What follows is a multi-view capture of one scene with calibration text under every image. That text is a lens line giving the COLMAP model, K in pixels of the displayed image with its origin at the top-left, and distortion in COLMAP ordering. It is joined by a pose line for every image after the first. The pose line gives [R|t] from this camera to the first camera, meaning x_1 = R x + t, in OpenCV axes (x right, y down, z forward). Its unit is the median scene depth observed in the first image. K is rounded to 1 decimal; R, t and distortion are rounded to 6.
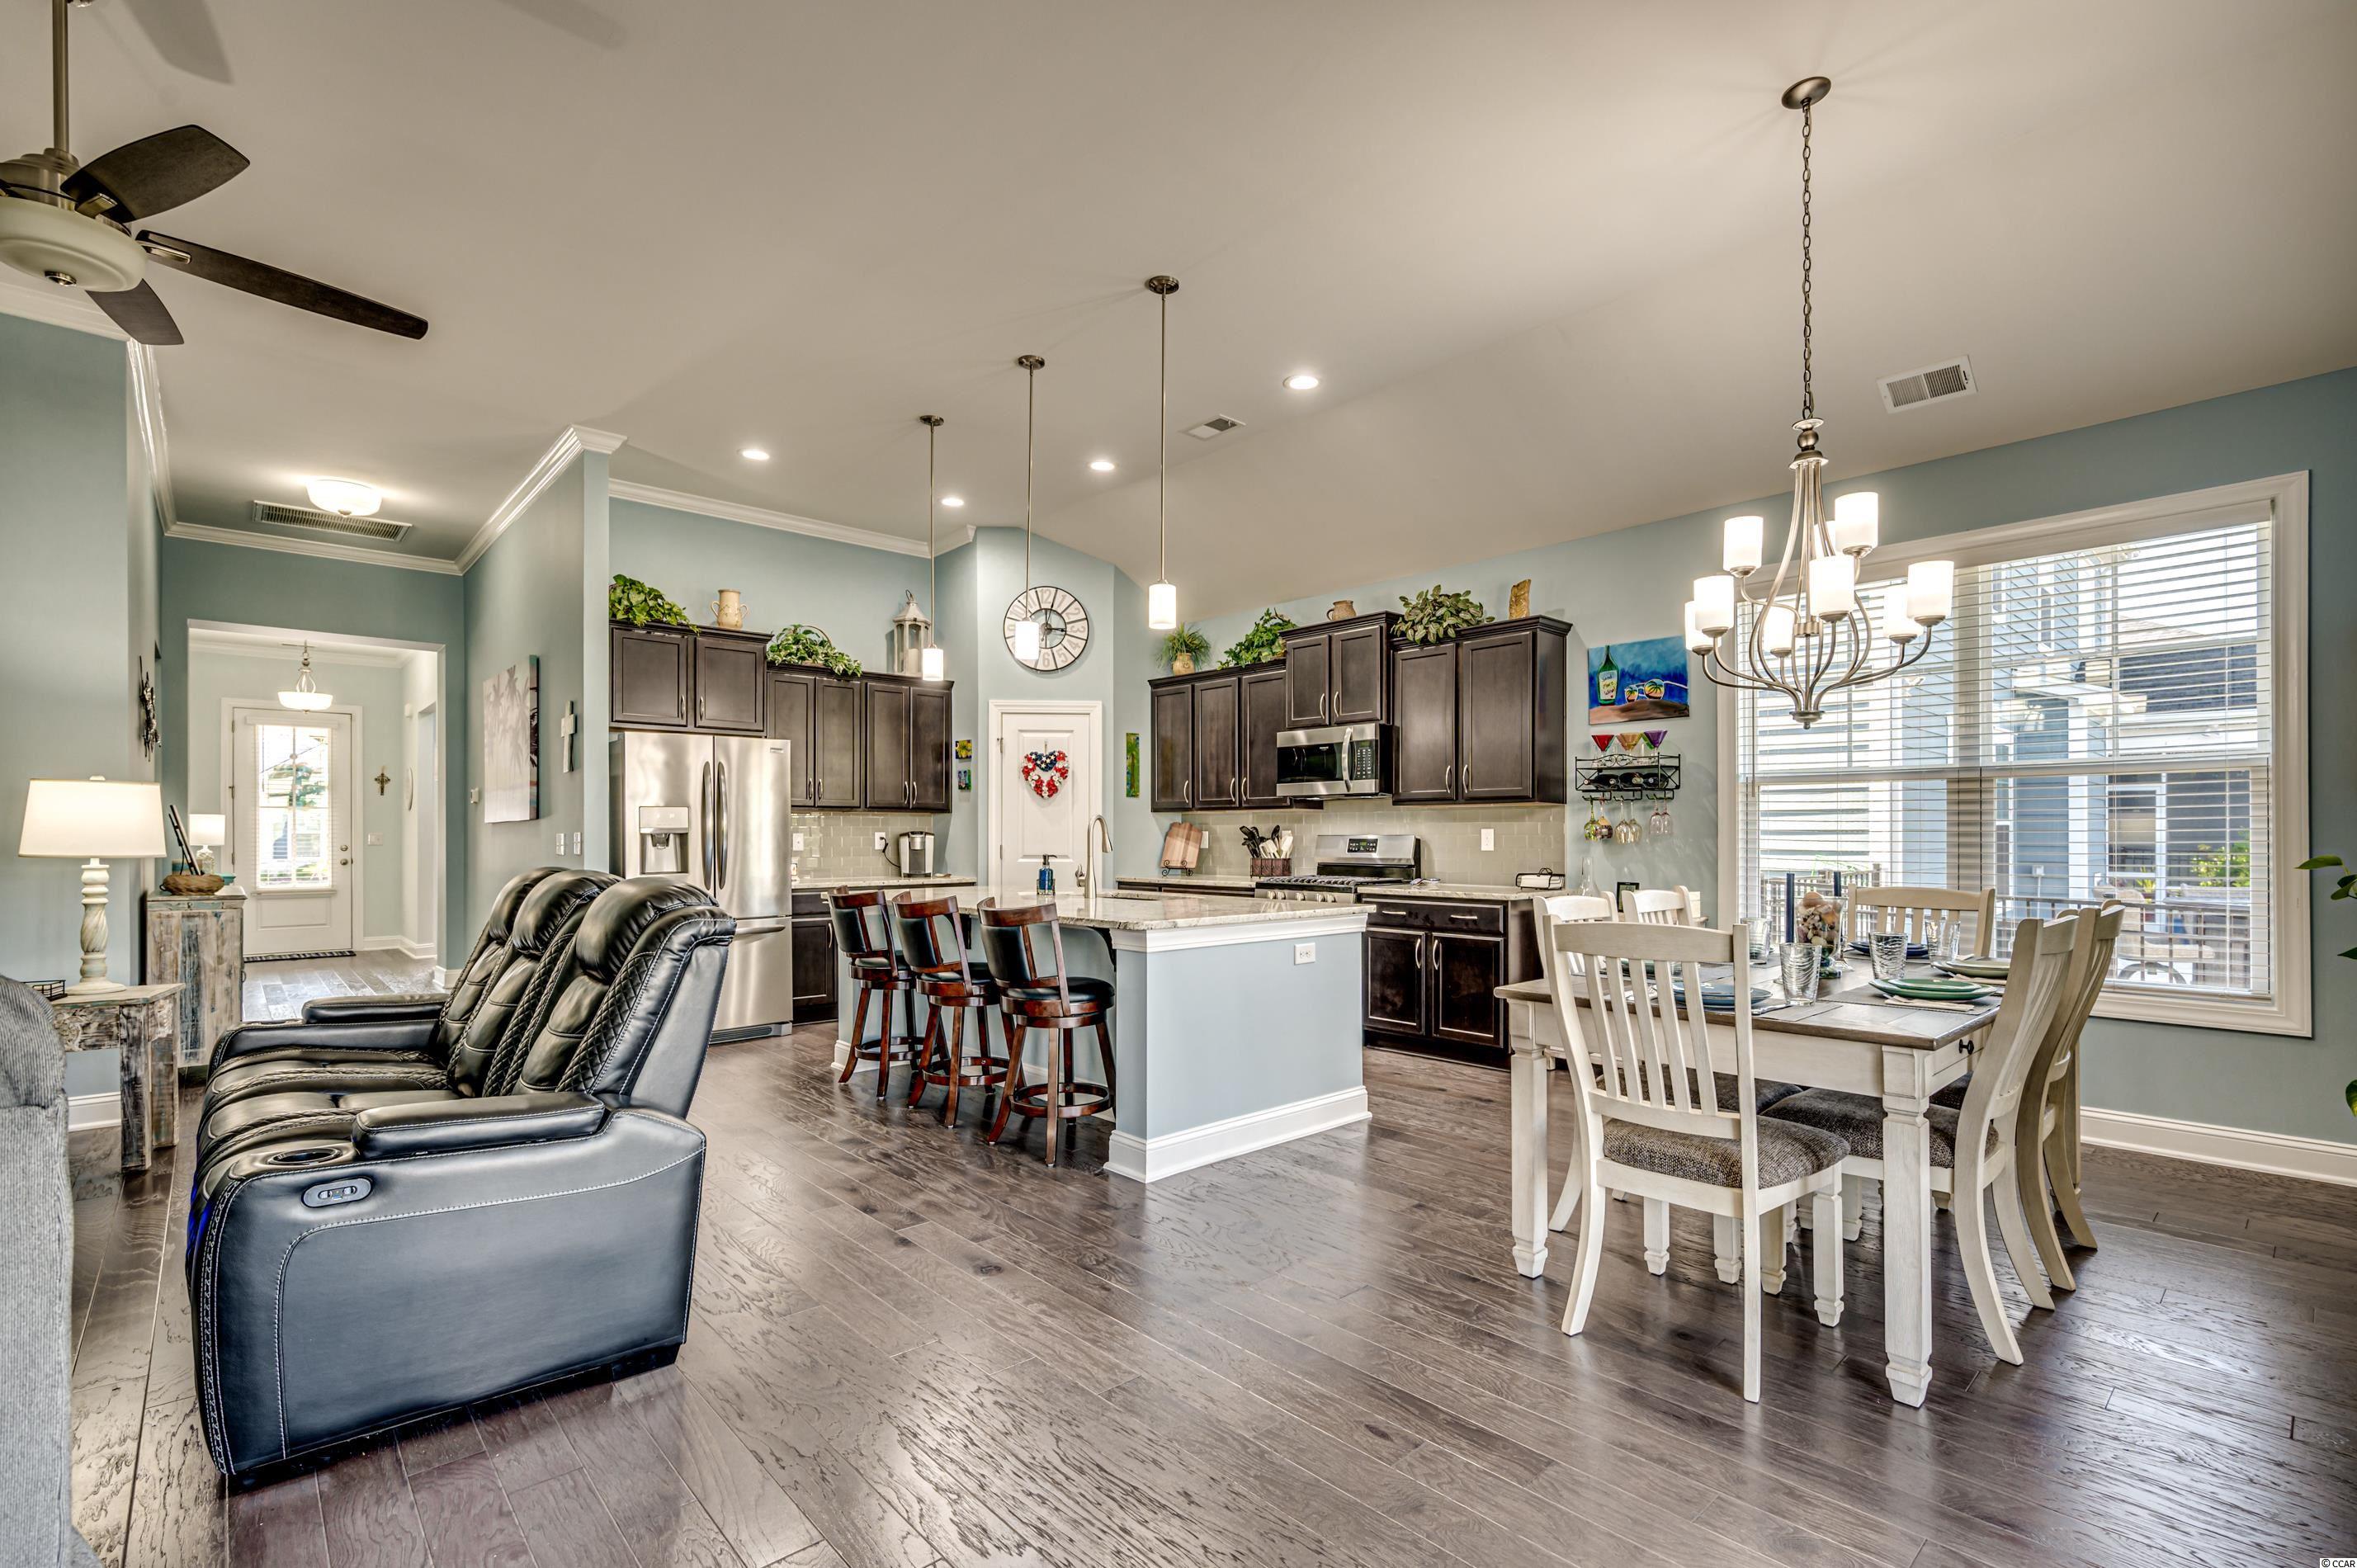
lens RADIAL K [[1059.9, 0, 1232.1], [0, 1059.9, 841.1], [0, 0, 1]] dist [-0.001385, 0.000078]
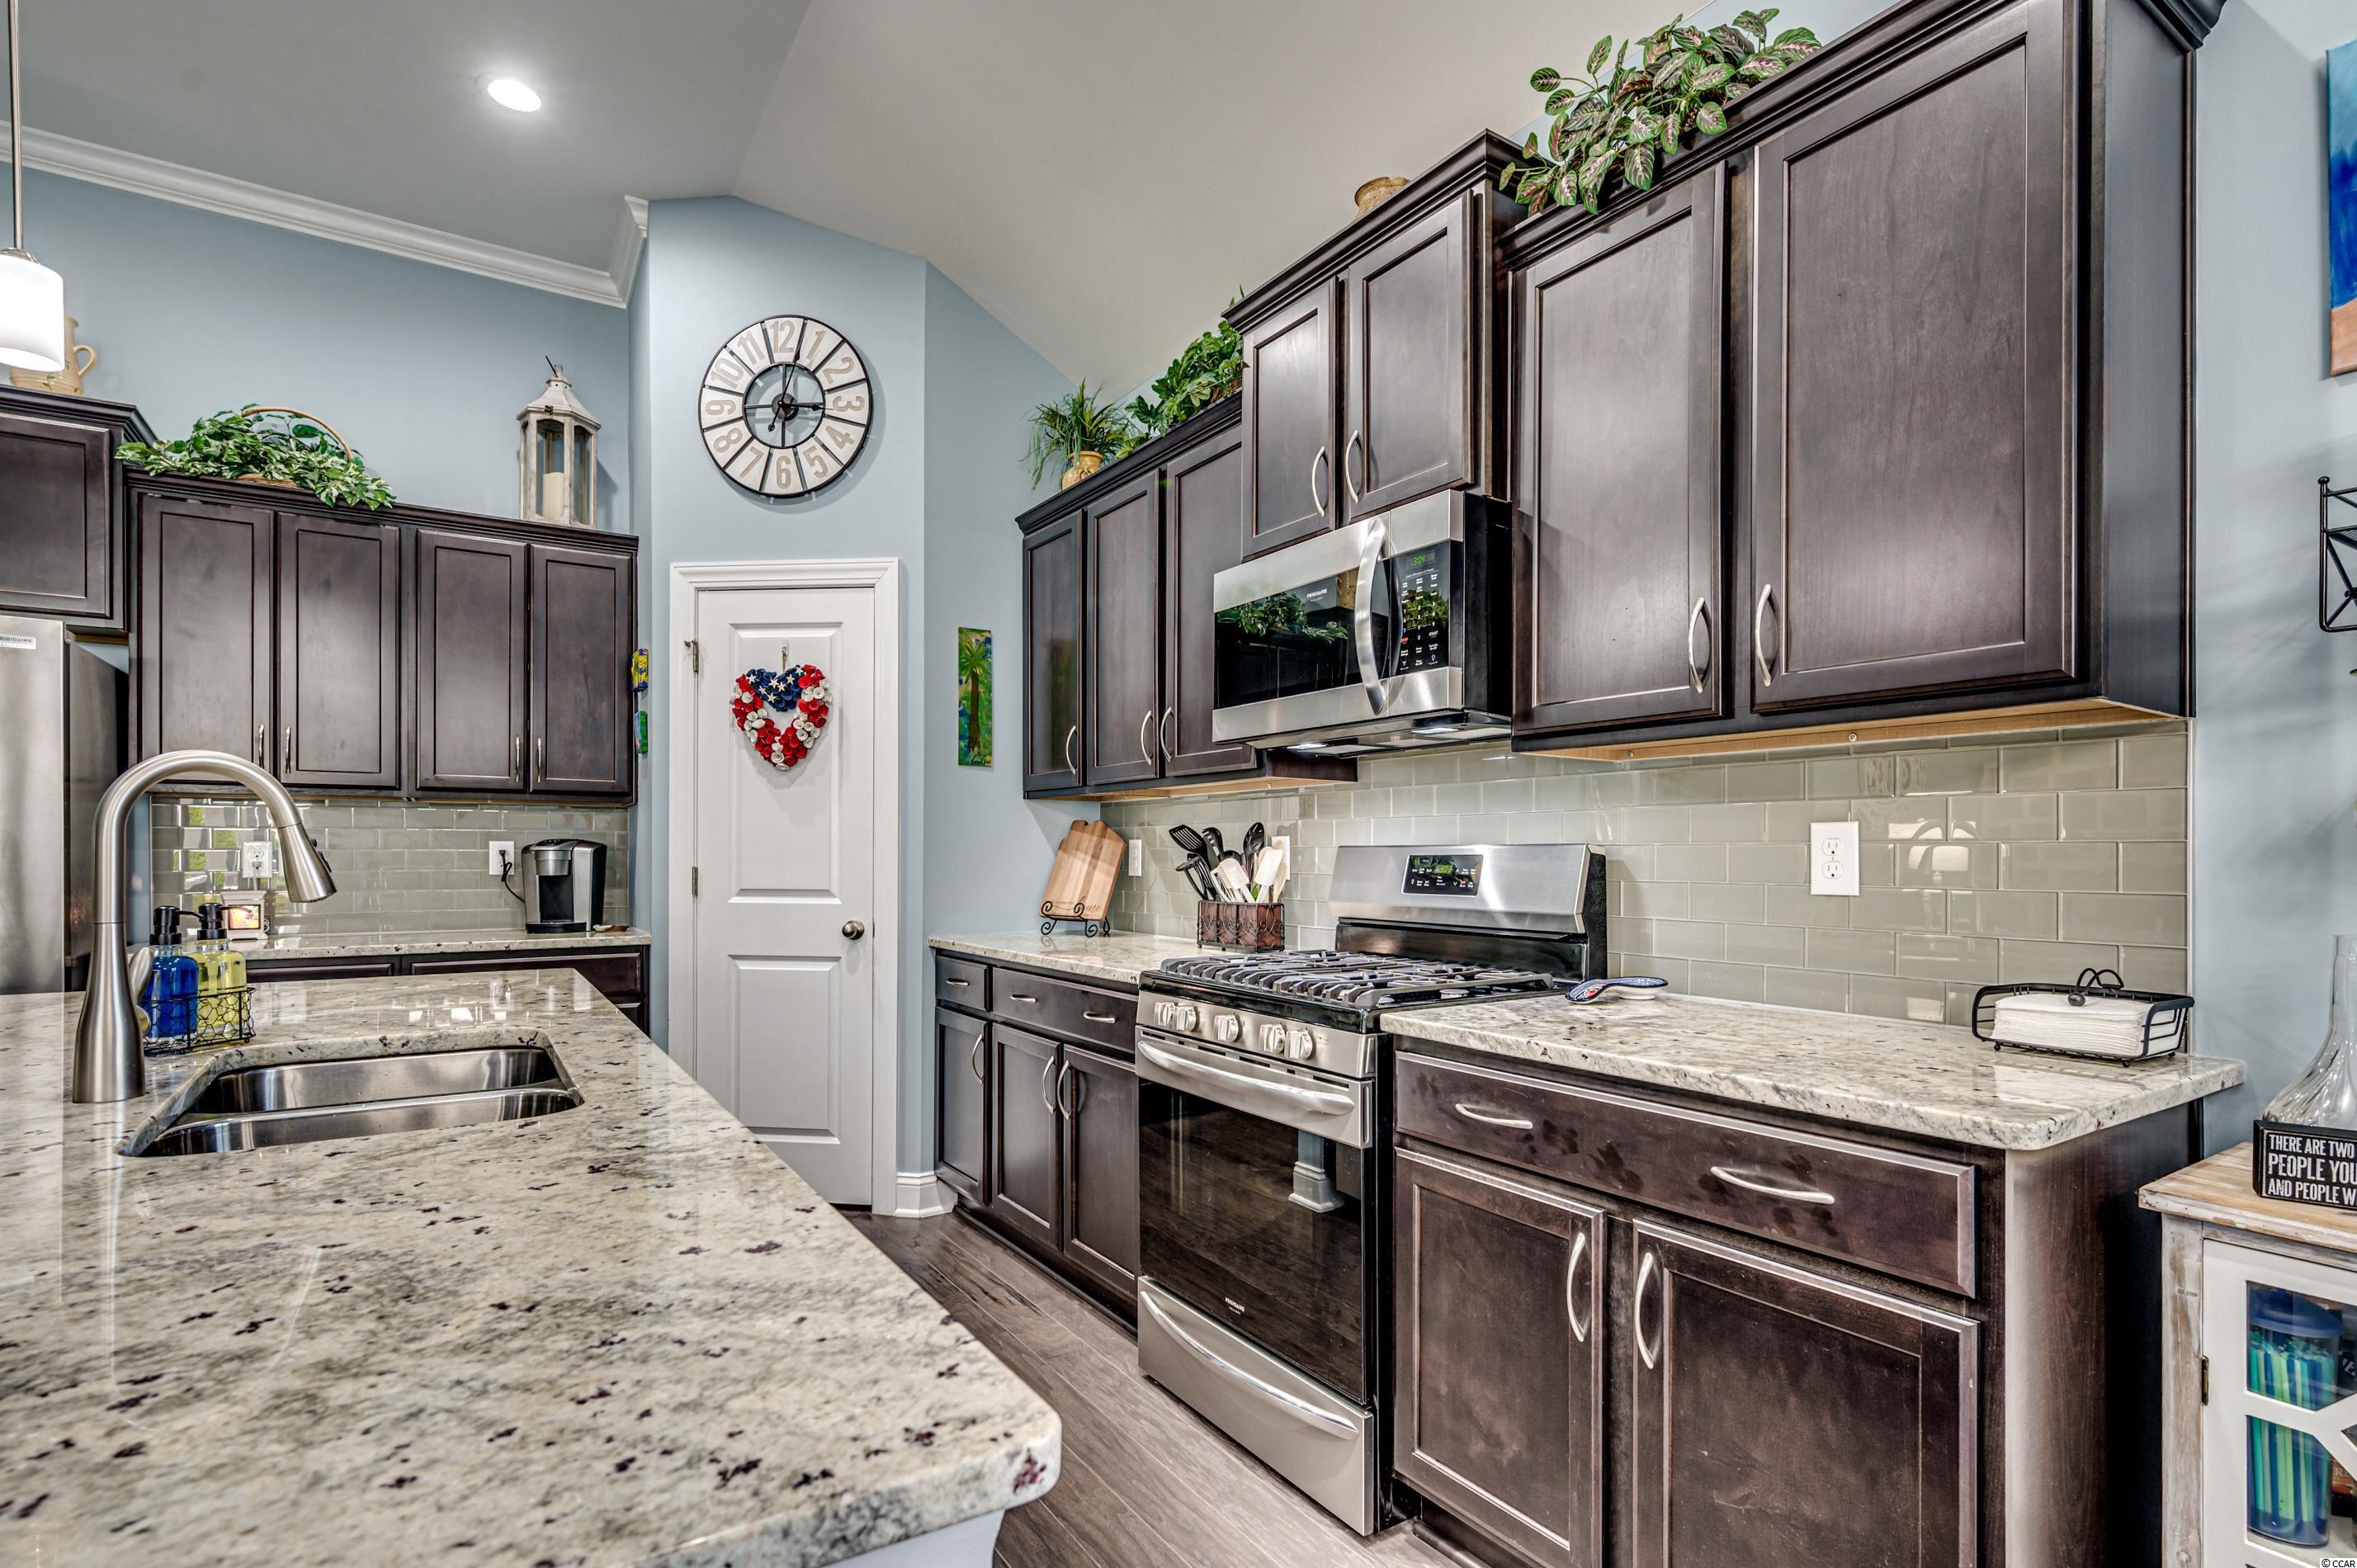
lens RADIAL K [[1141.9, 0, 1201.4], [0, 1141.9, 855.3], [0, 0, 1]] dist [0.003303, -0.001100]
pose [[0.979293, 0.001648, -0.202440, 0.128707], [-0.002428, 0.999991, -0.003604, -0.000215], [0.202432, 0.004021, 0.979288, 0.638447]]
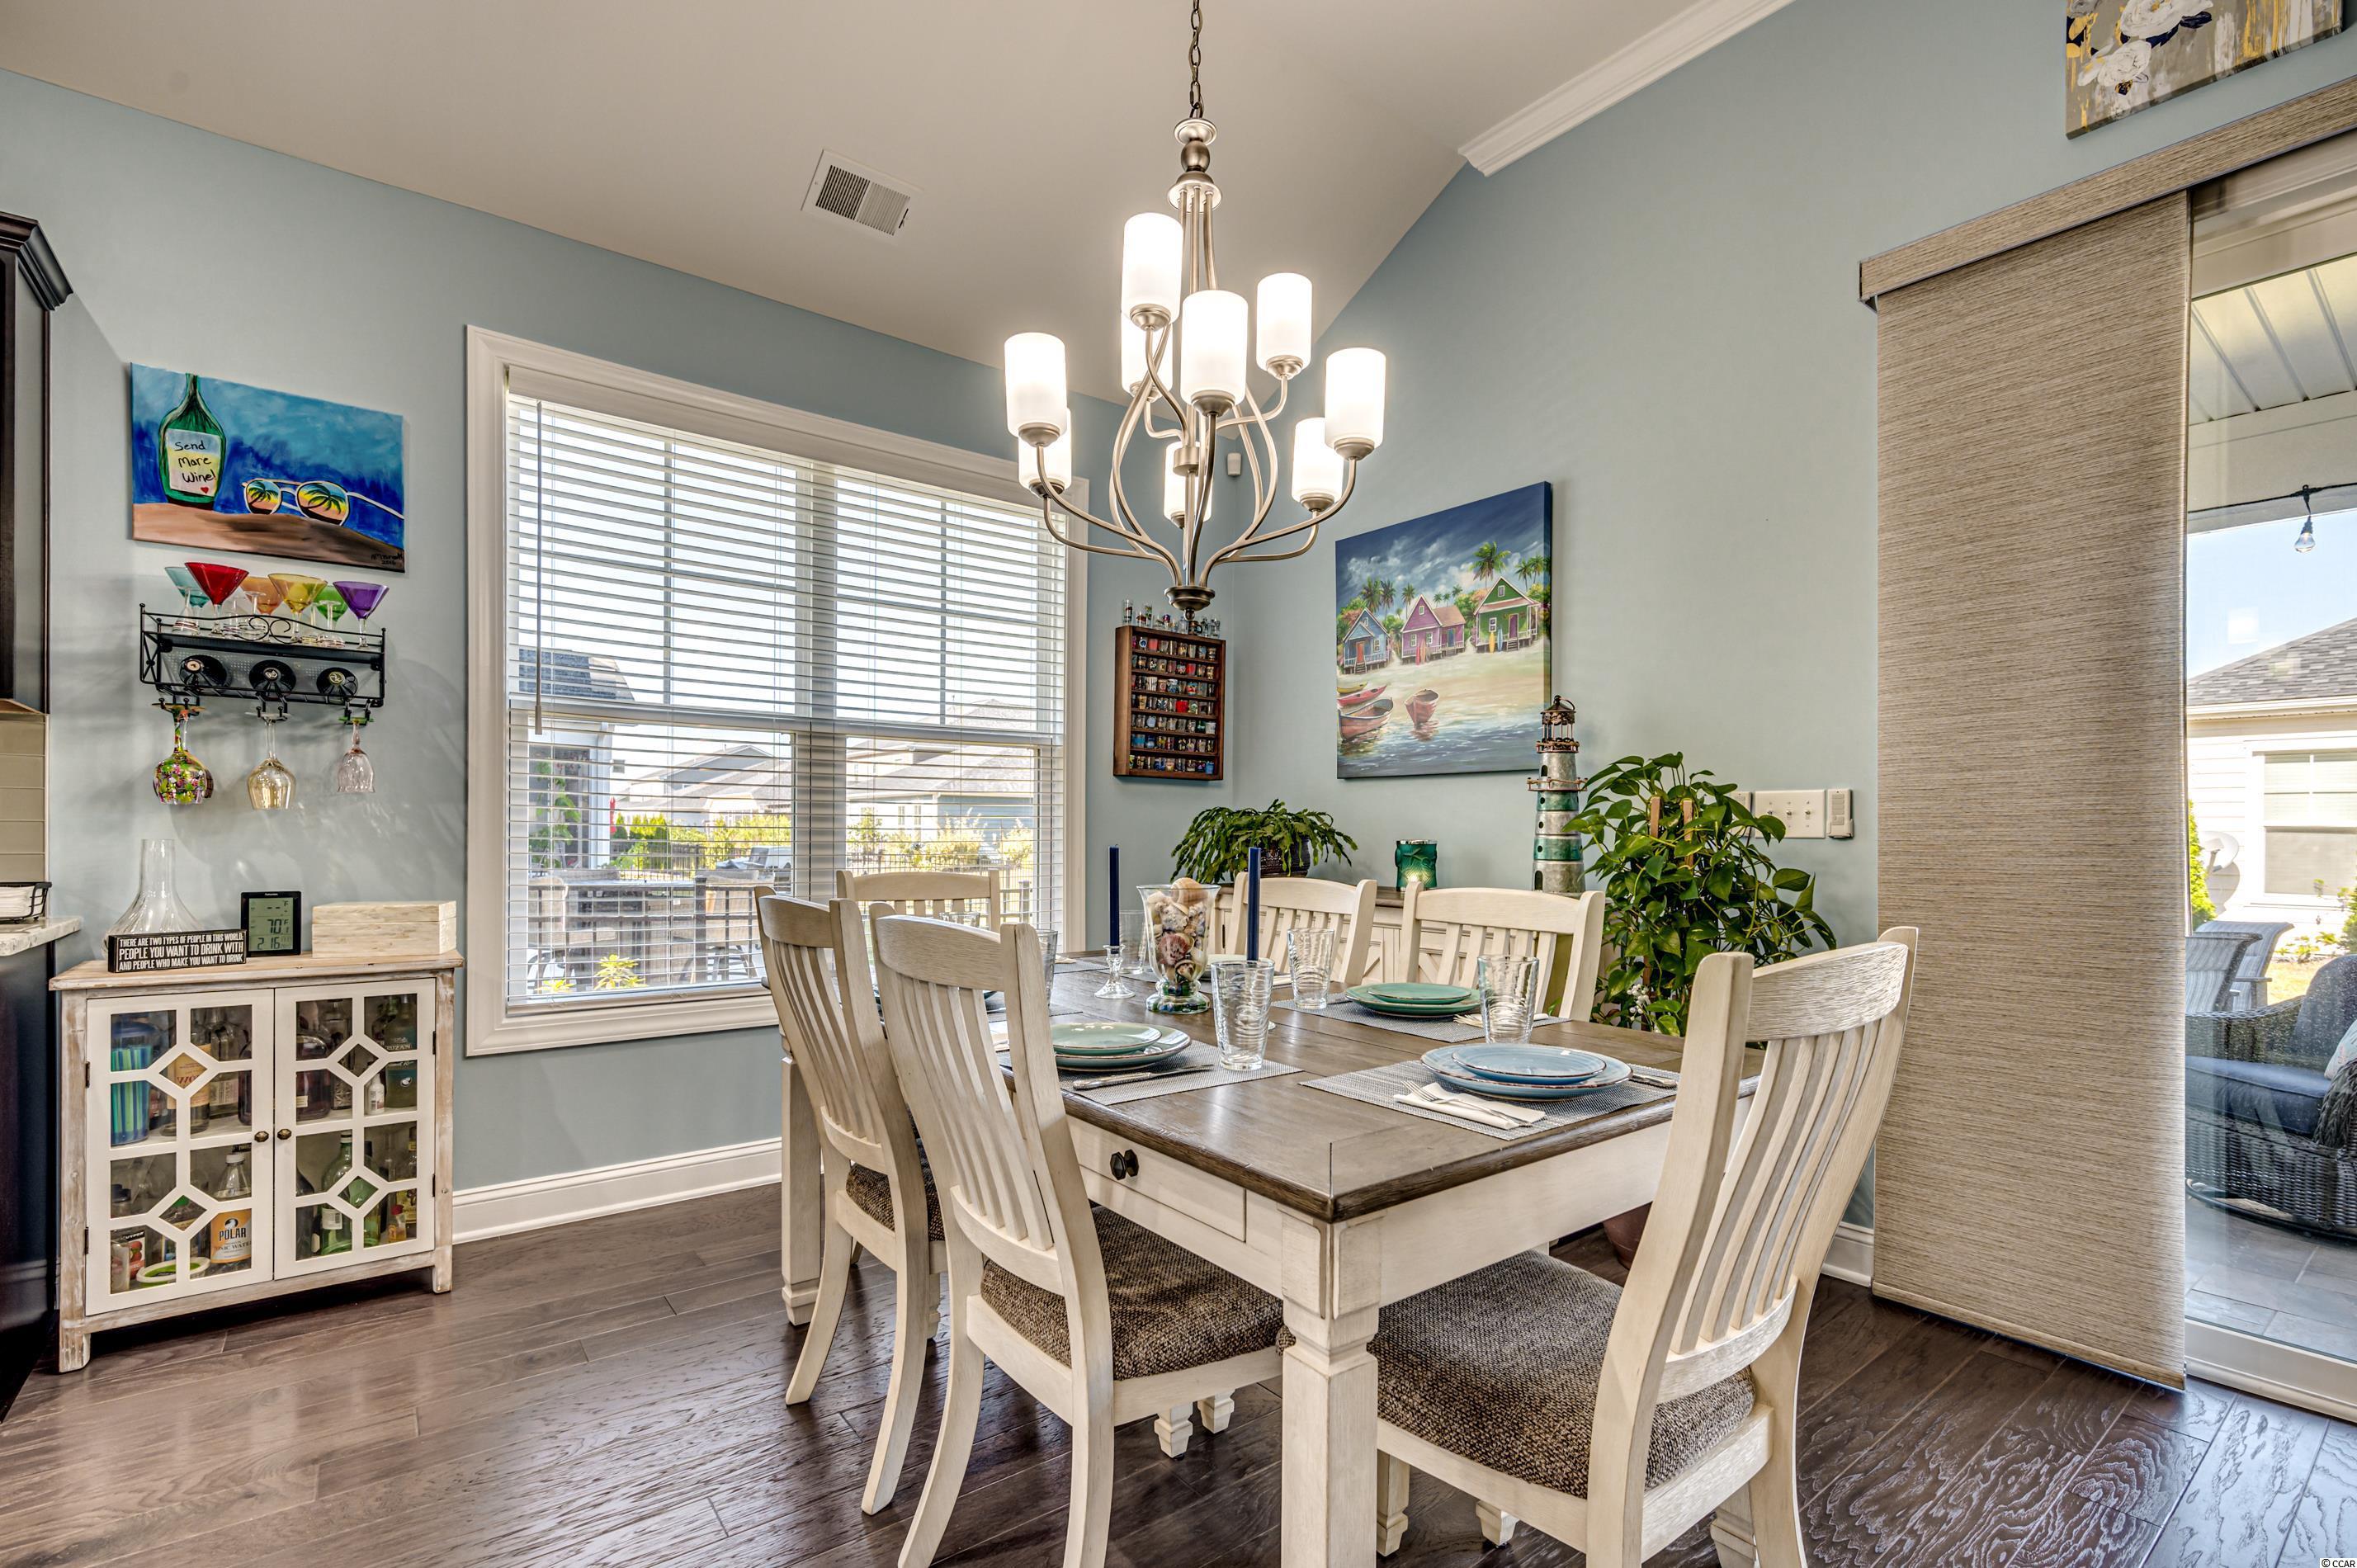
lens RADIAL K [[1059.9, 0, 1183.0], [0, 1059.9, 837.9], [0, 0, 1]] dist [-0.001385, 0.000078]
pose [[0.124835, -0.003418, 0.992172, -0.040996], [-0.004698, 0.999981, 0.004037, 0.009815], [-0.992166, -0.005165, 0.124816, 0.469101]]
